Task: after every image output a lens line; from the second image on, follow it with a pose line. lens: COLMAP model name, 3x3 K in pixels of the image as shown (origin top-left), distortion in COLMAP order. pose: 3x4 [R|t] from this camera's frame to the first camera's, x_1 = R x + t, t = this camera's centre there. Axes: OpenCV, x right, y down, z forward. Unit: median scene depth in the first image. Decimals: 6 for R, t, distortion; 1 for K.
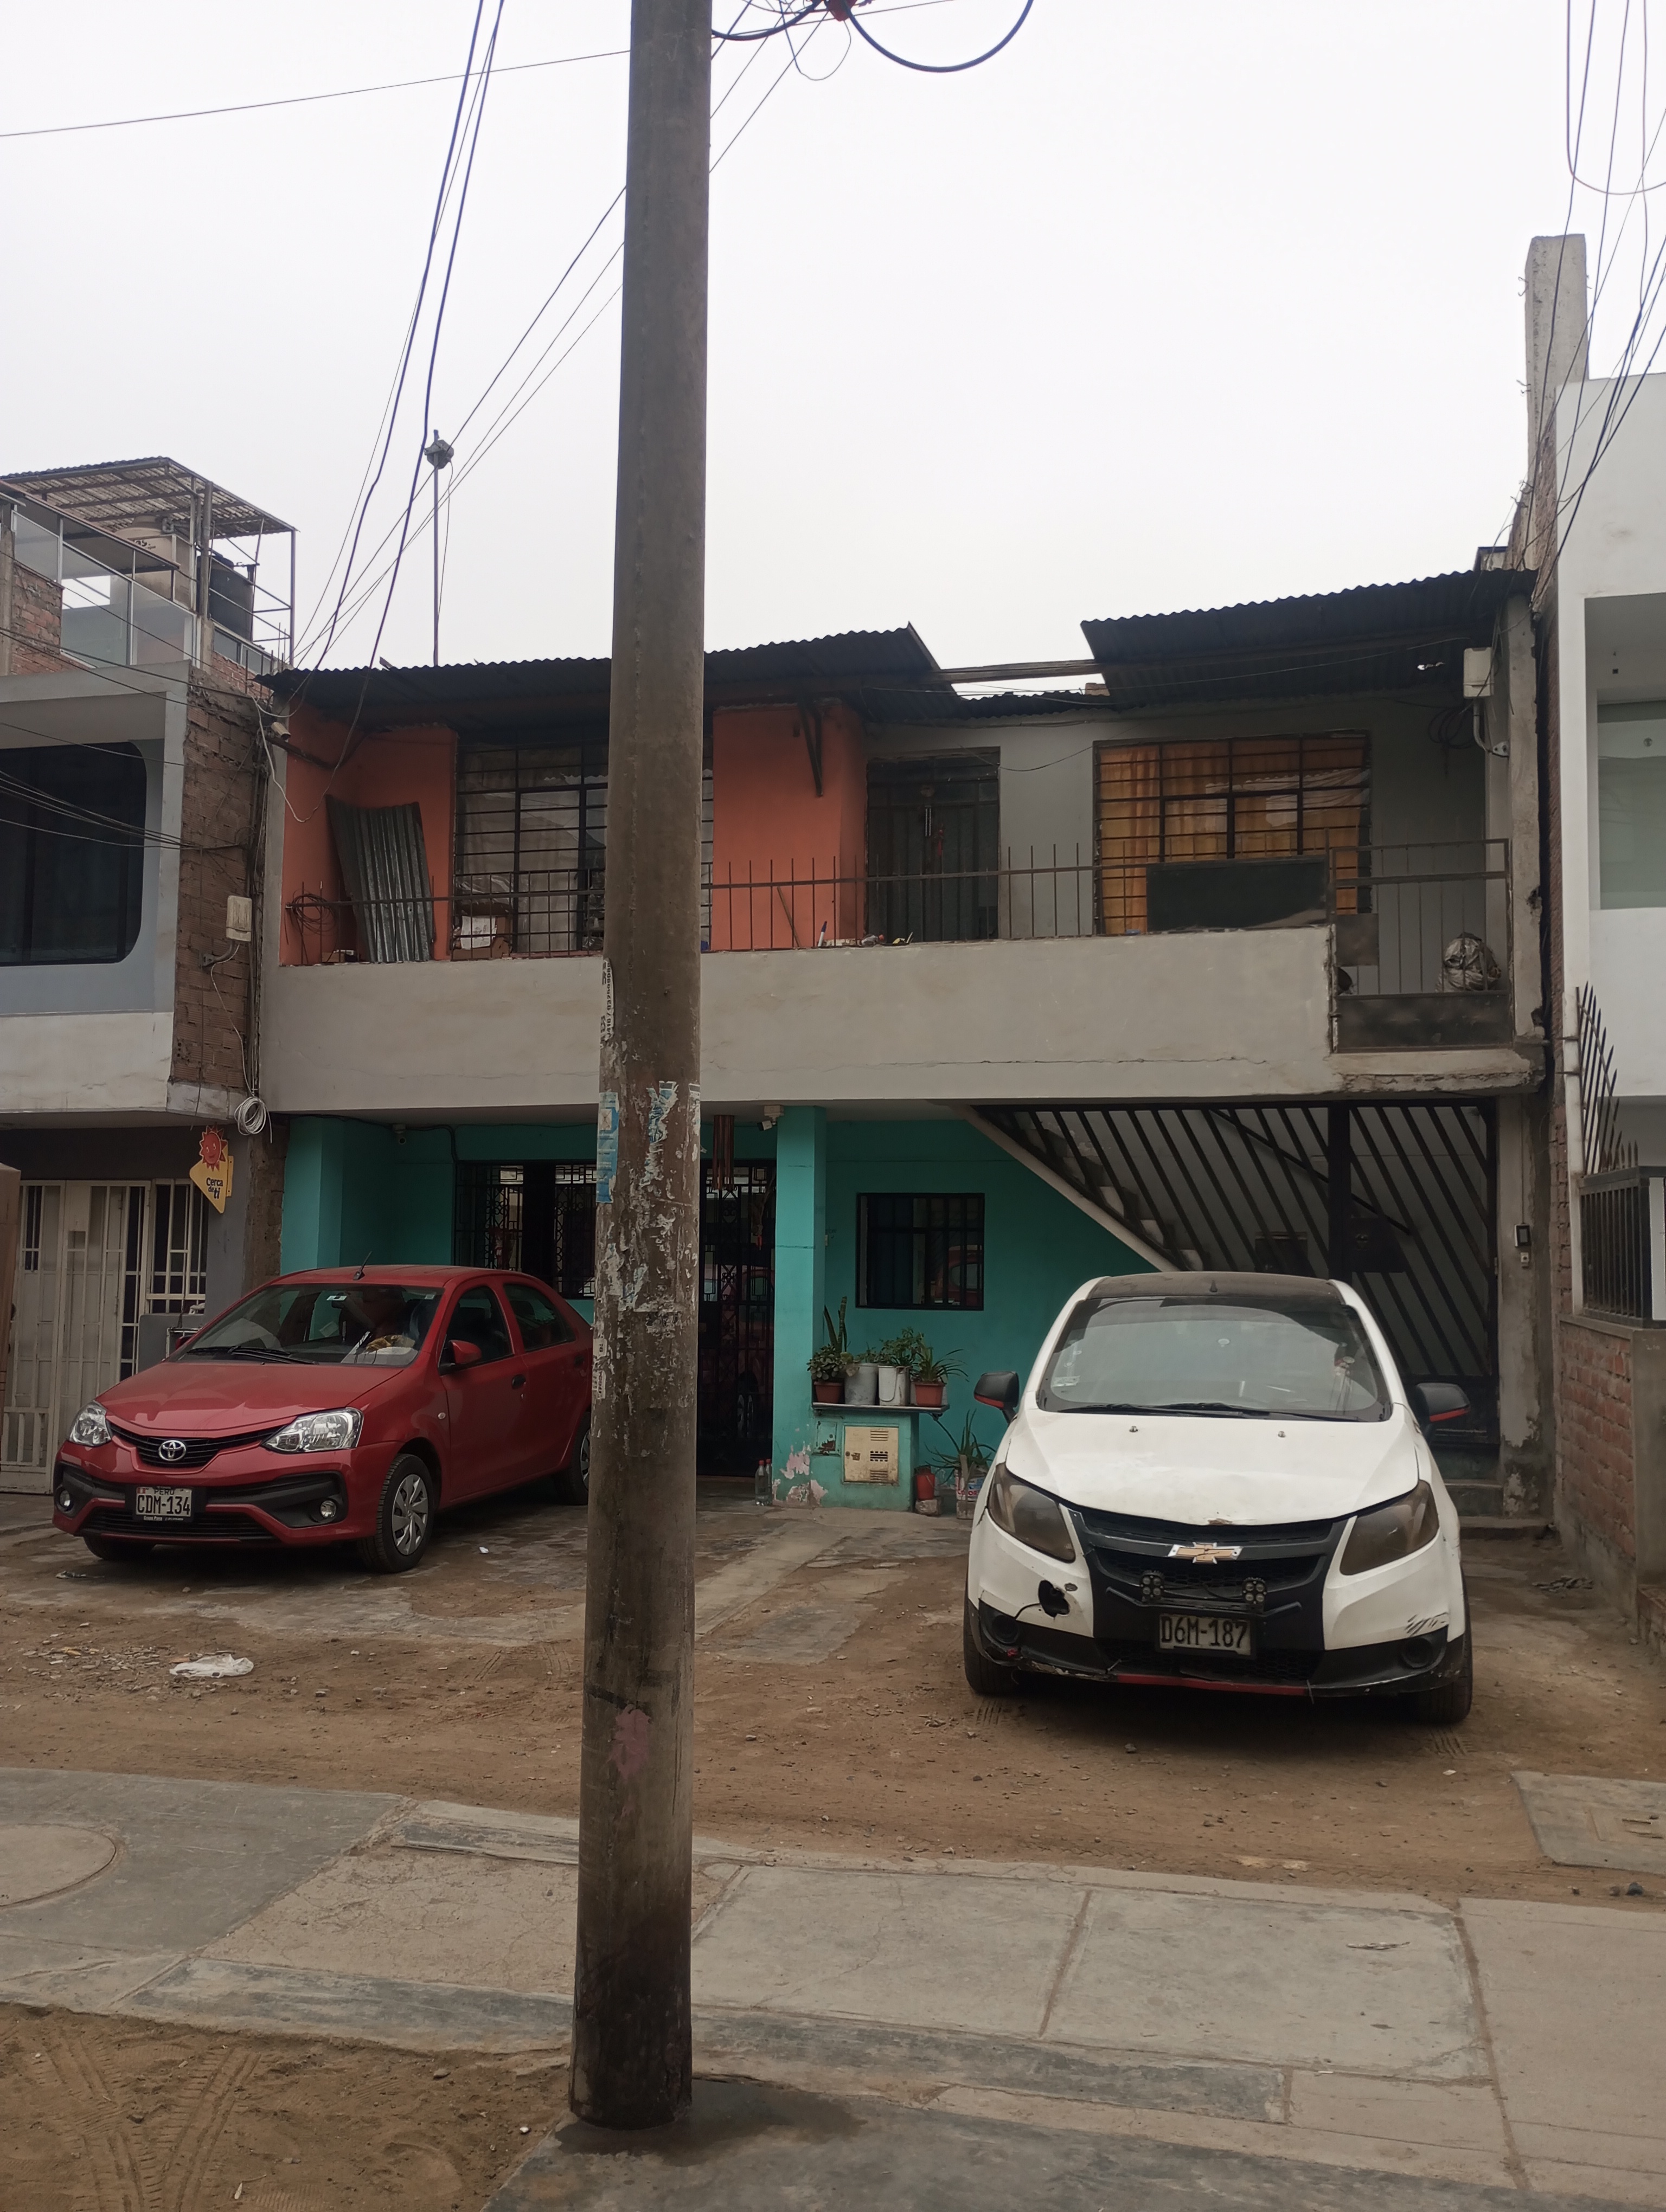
lens RADIAL K [[1681.3, 0, 833.0], [0, 1681.3, 1106.0], [0, 0, 1]] dist [0.006921, 0.001662]
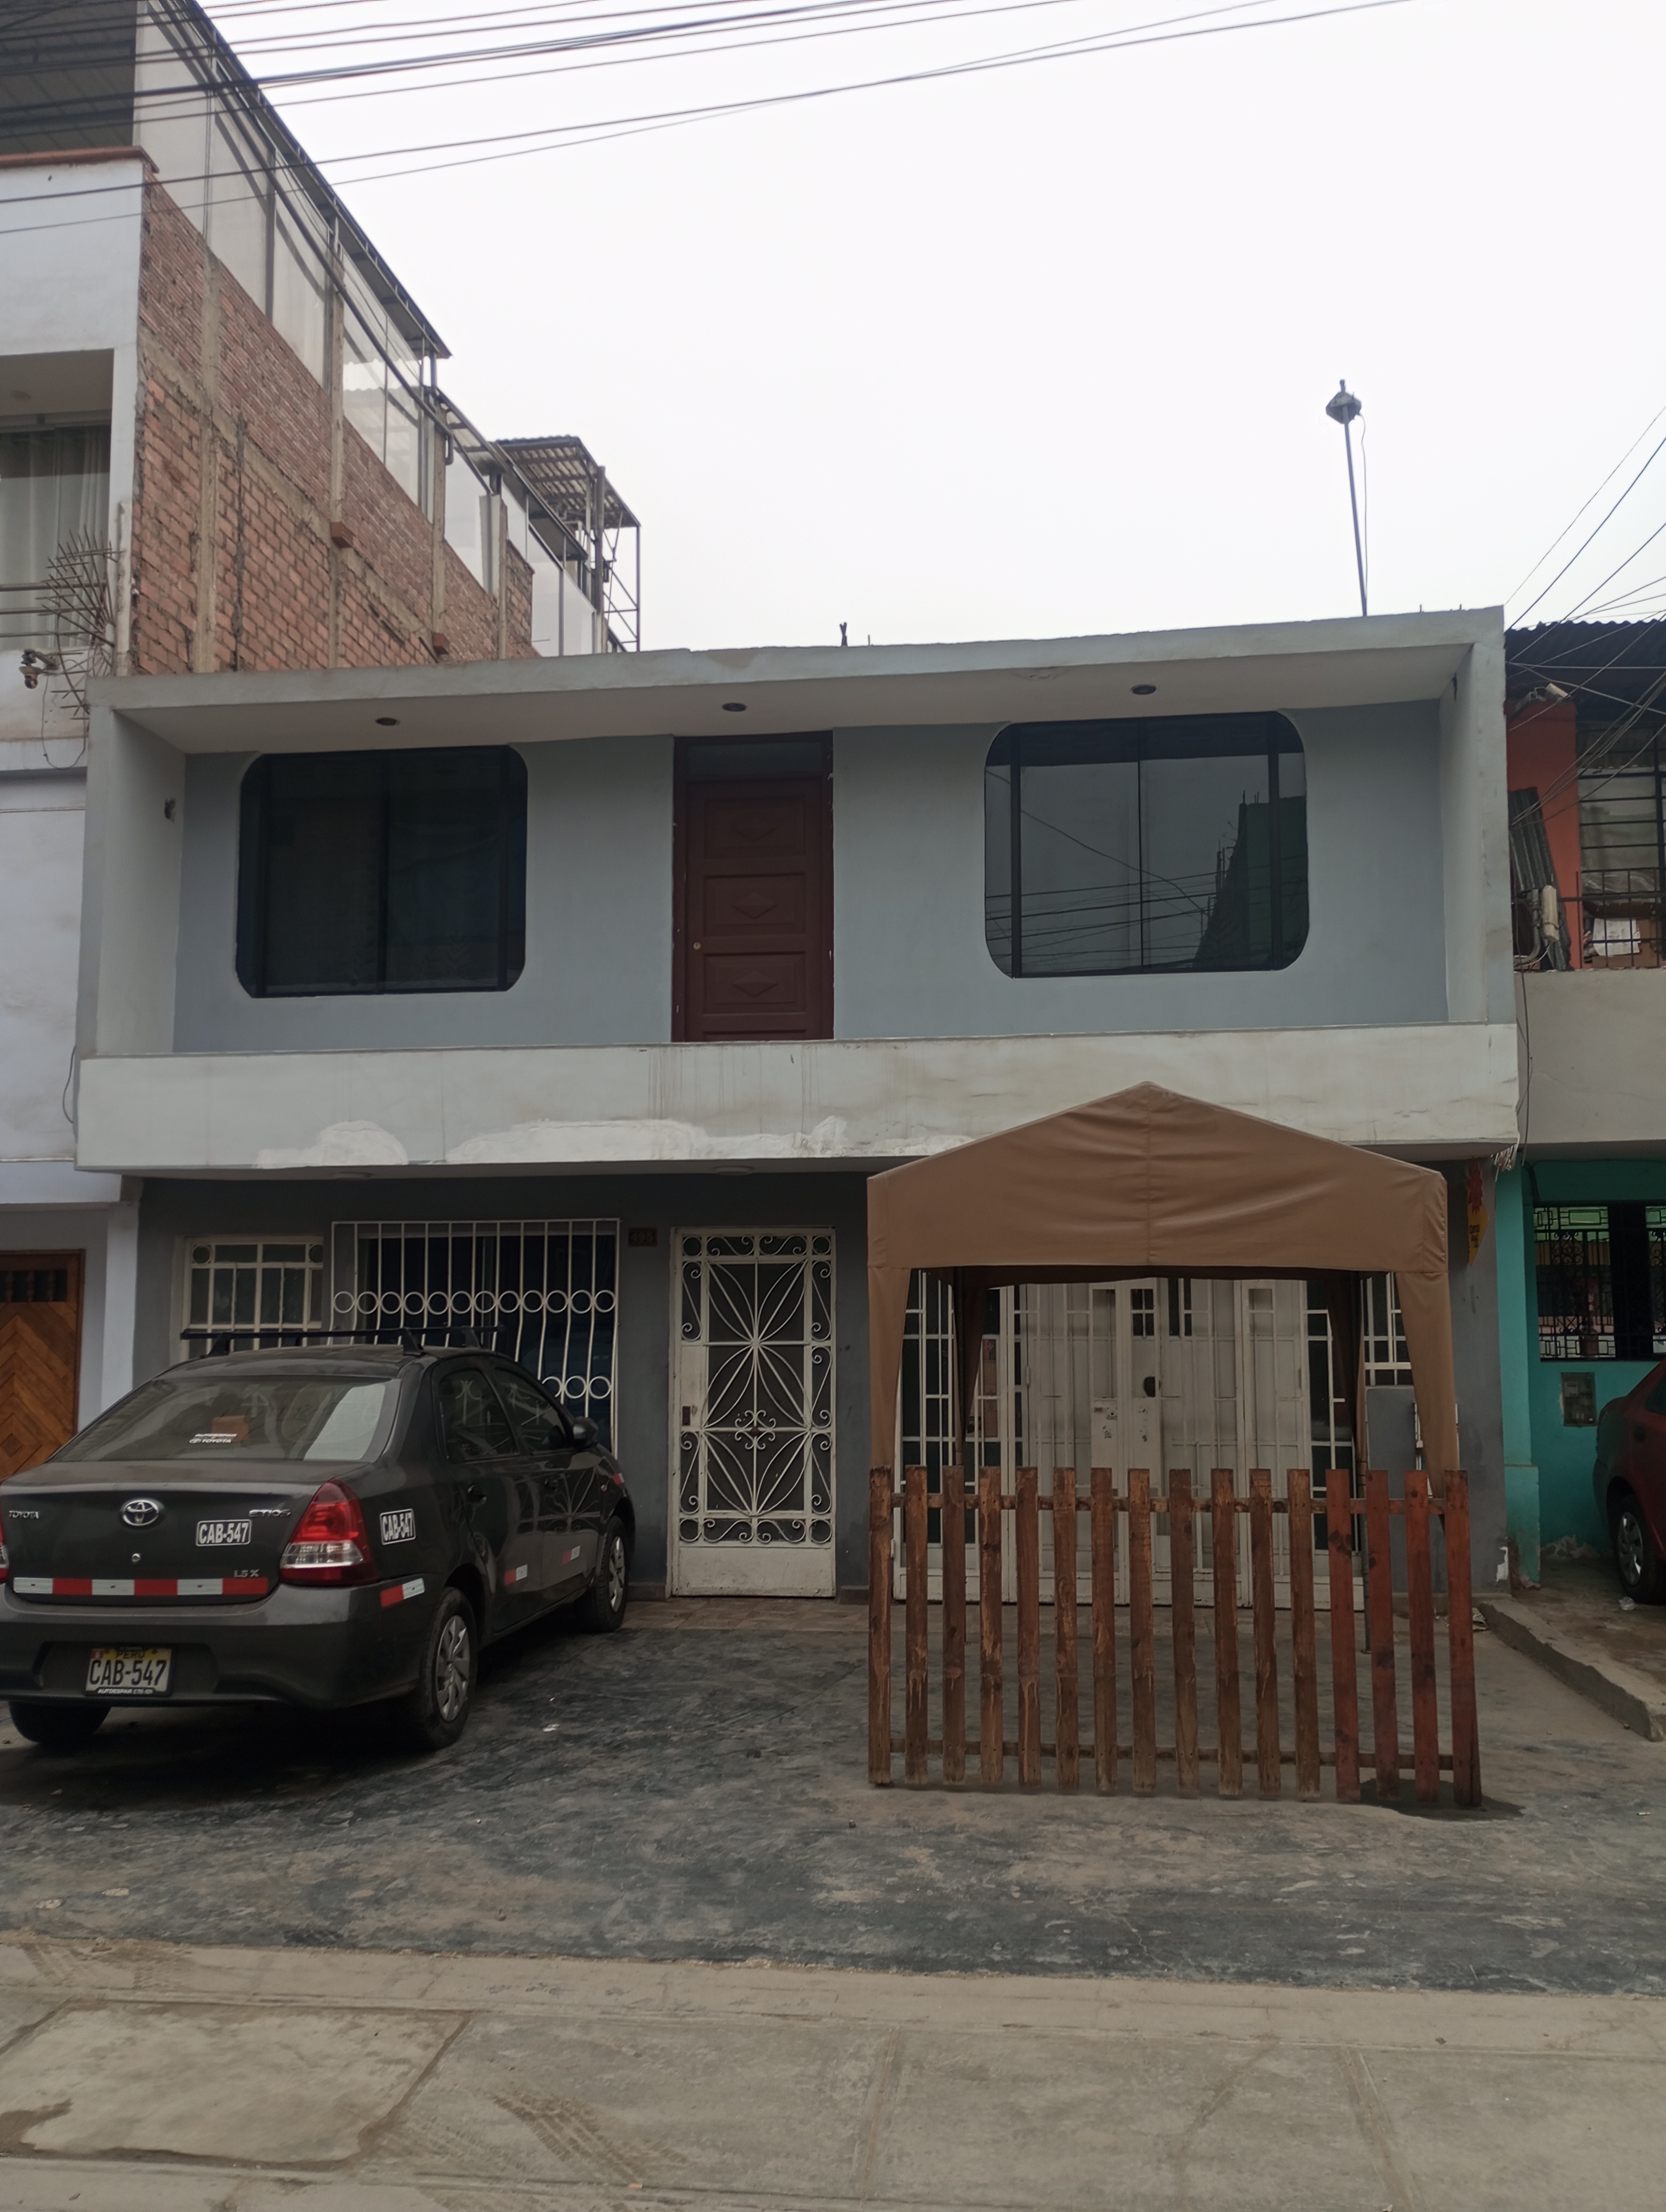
lens RADIAL K [[1725.3, 0, 833.0], [0, 1725.3, 1106.0], [0, 0, 1]] dist [0.002948, -0.000408]
pose [[0.997470, -0.005844, 0.070848, -0.690141], [0.007803, 0.999594, -0.027410, 0.004788], [-0.070659, 0.027893, 0.997110, 0.147250]]
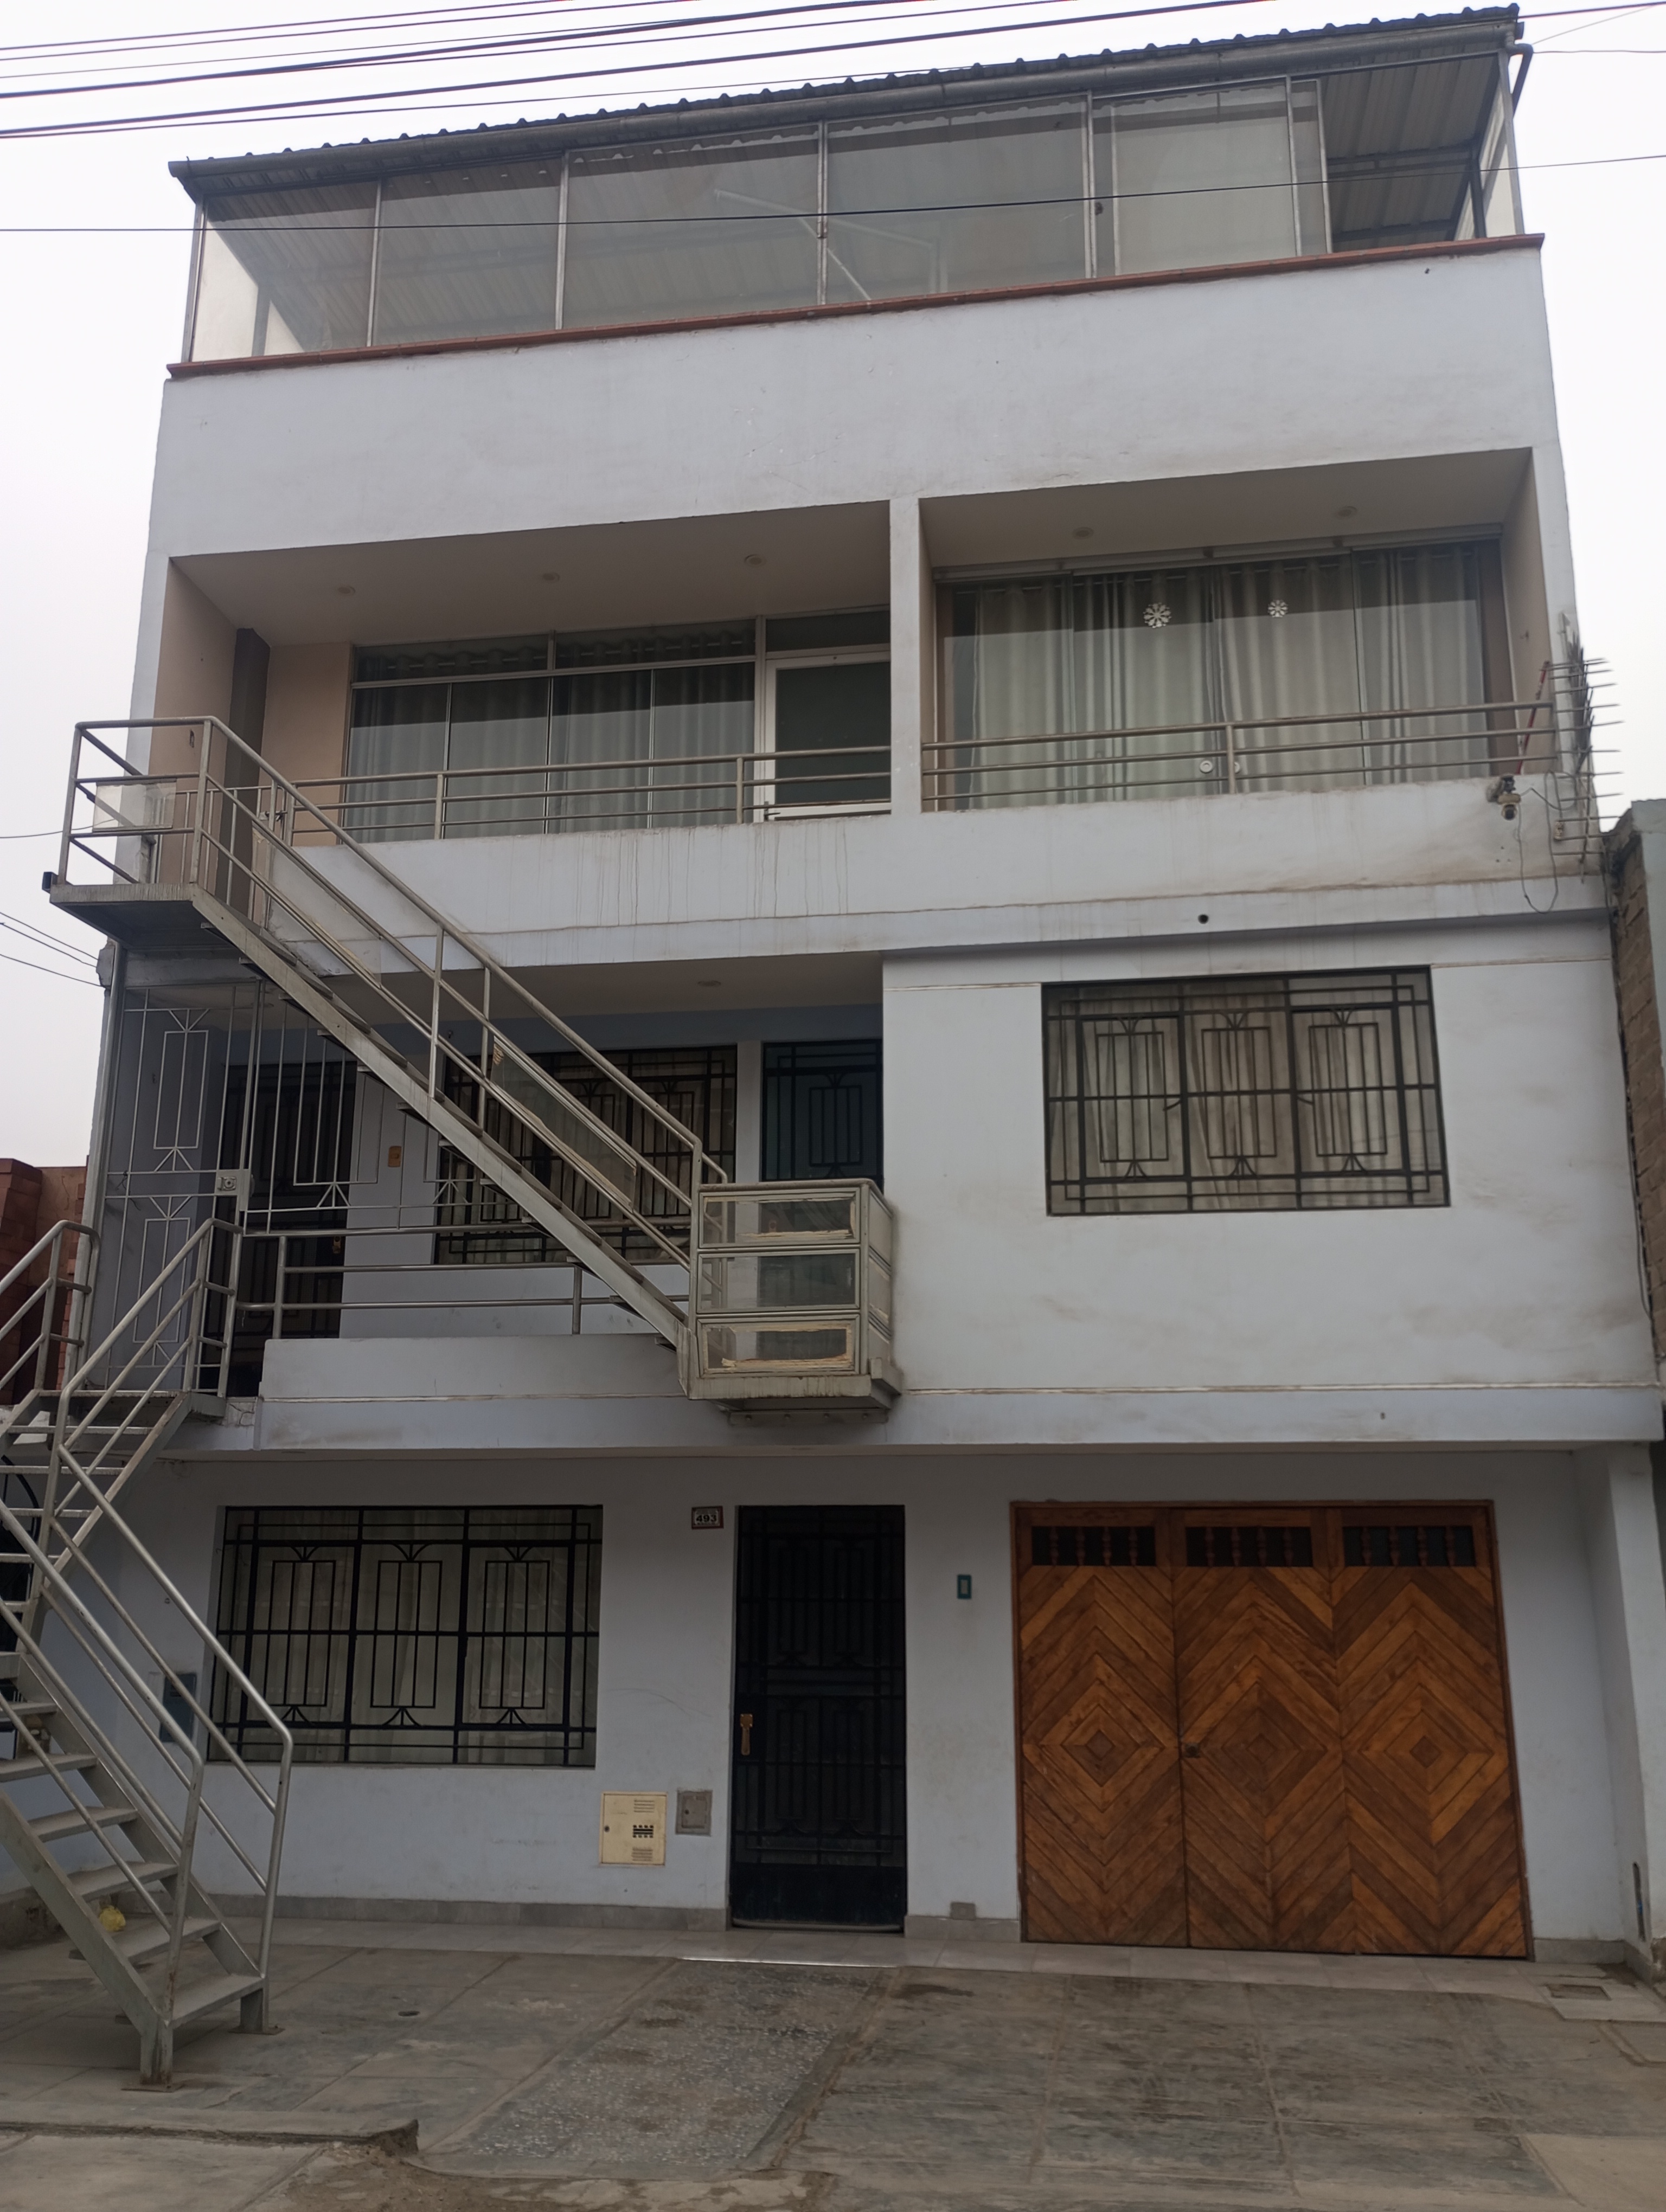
lens RADIAL K [[1725.3, 0, 833.0], [0, 1725.3, 1106.0], [0, 0, 1]] dist [0.002948, -0.000408]
pose [[0.998973, 0.010137, 0.044171, -2.230738], [-0.002811, 0.986649, -0.162839, 0.009954], [-0.045232, 0.162547, 0.985663, 0.620717]]
